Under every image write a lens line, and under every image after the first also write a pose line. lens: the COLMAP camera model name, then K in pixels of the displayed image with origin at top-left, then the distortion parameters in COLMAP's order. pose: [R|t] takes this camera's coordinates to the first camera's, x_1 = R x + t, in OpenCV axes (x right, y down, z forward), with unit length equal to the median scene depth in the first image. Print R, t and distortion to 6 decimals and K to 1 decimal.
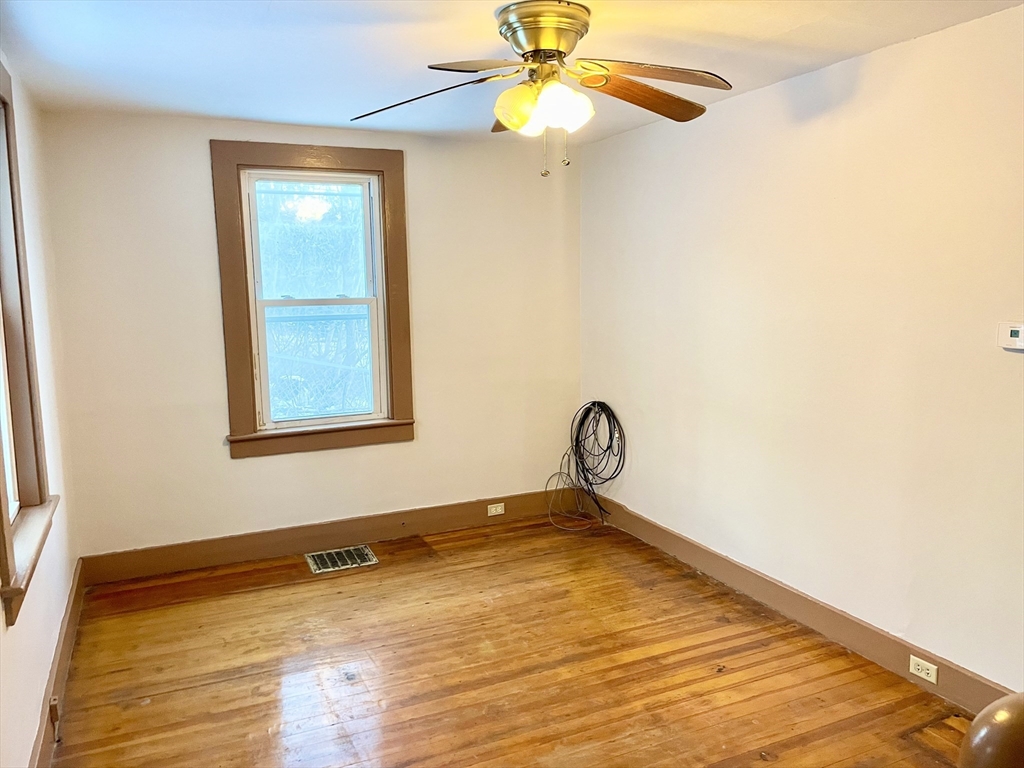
lens RADIAL K [[772.1, 0, 515.4], [0, 772.1, 380.5], [0, 0, 1]] dist [0.059747, -0.030635]
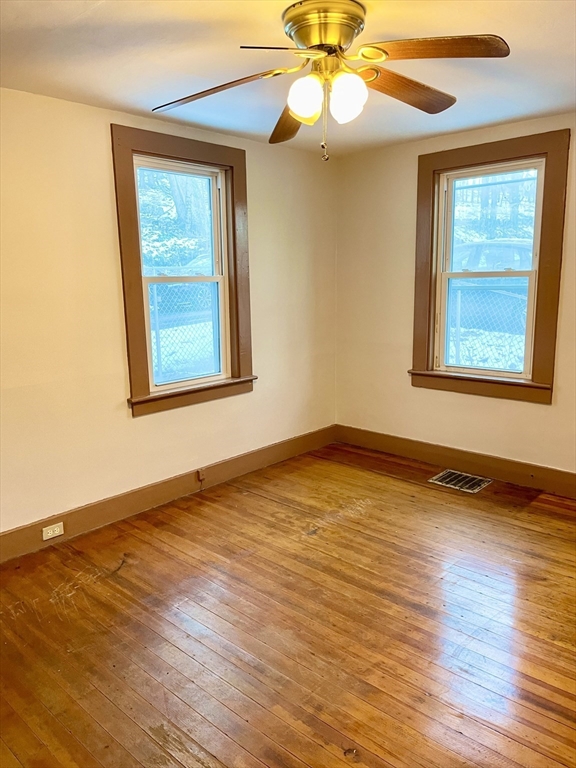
lens RADIAL K [[579.1, 0, 291.1], [0, 579.1, 383.2], [0, 0, 1]] dist [0.059747, -0.030635]
pose [[0.393817, 0.179423, -0.901507, 0.517445], [-0.111878, 0.982829, 0.146735, -0.036053], [0.912355, 0.043072, 0.407128, 0.377231]]
